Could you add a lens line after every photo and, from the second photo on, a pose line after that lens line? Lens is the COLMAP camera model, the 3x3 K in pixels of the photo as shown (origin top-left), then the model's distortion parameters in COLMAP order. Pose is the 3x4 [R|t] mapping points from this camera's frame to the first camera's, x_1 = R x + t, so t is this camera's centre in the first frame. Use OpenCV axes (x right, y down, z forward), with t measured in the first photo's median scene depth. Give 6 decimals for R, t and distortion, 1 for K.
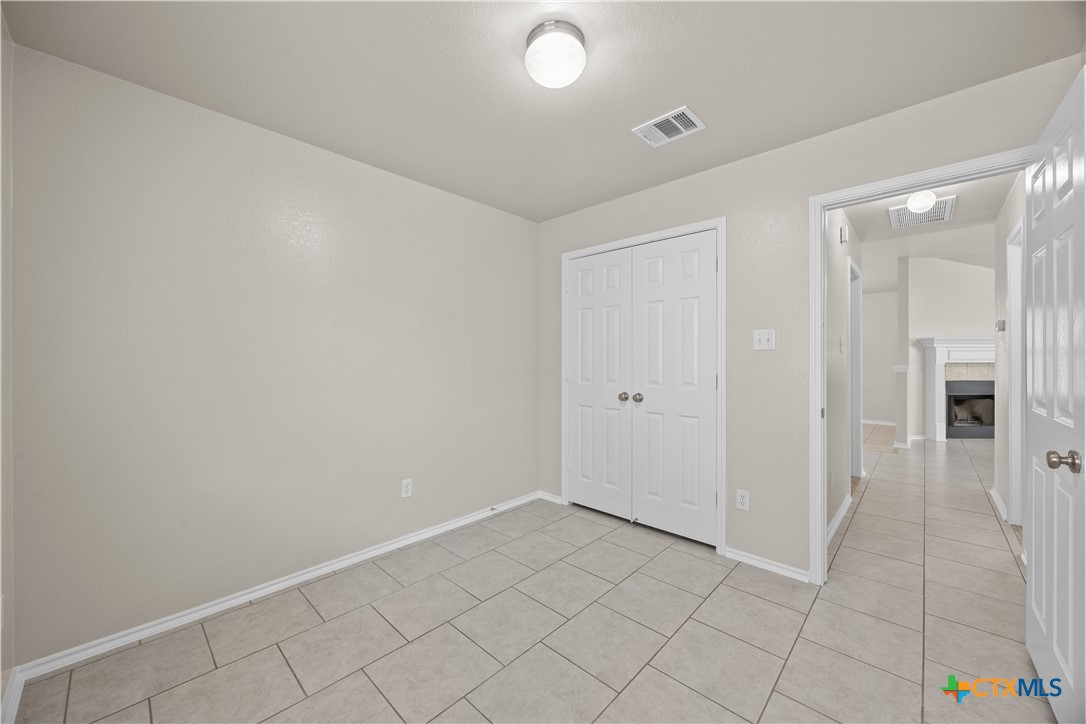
lens RADIAL K [[408.4, 0, 537.1], [0, 408.4, 359.4], [0, 0, 1]] dist [-0.004282, -0.000257]
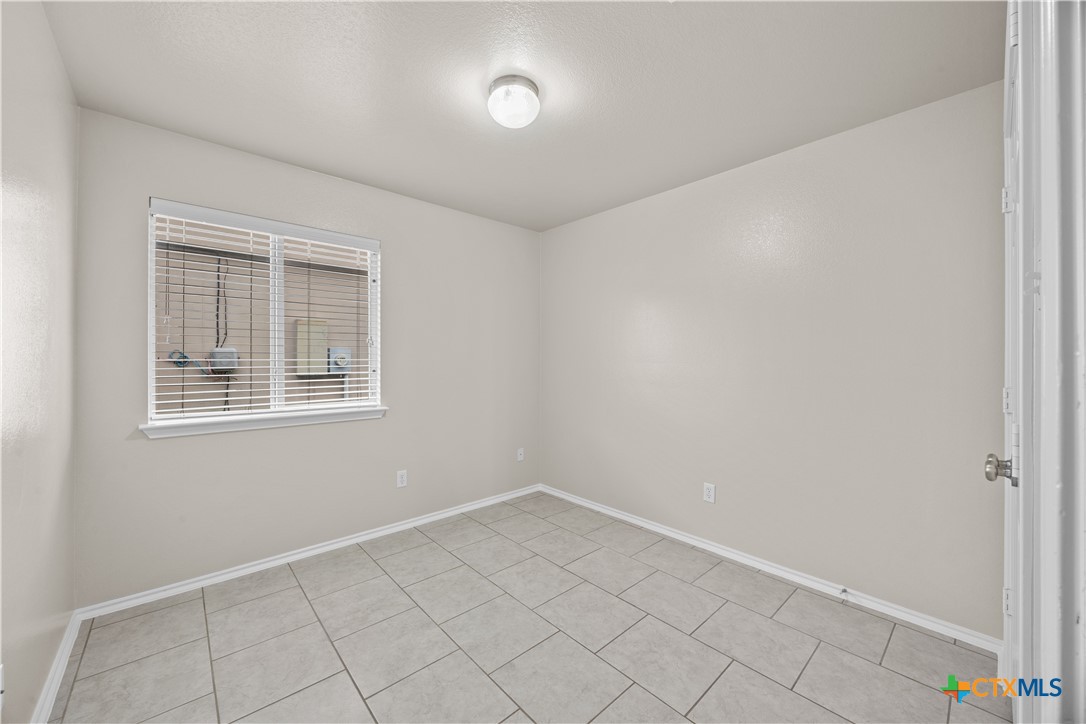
lens RADIAL K [[408.4, 0, 537.1], [0, 408.4, 359.4], [0, 0, 1]] dist [-0.004282, -0.000257]
pose [[-0.078026, 0.003220, -0.996946, 0.809278], [-0.002954, 0.999990, 0.003461, -0.008627], [0.996947, 0.003215, -0.078015, 0.779371]]
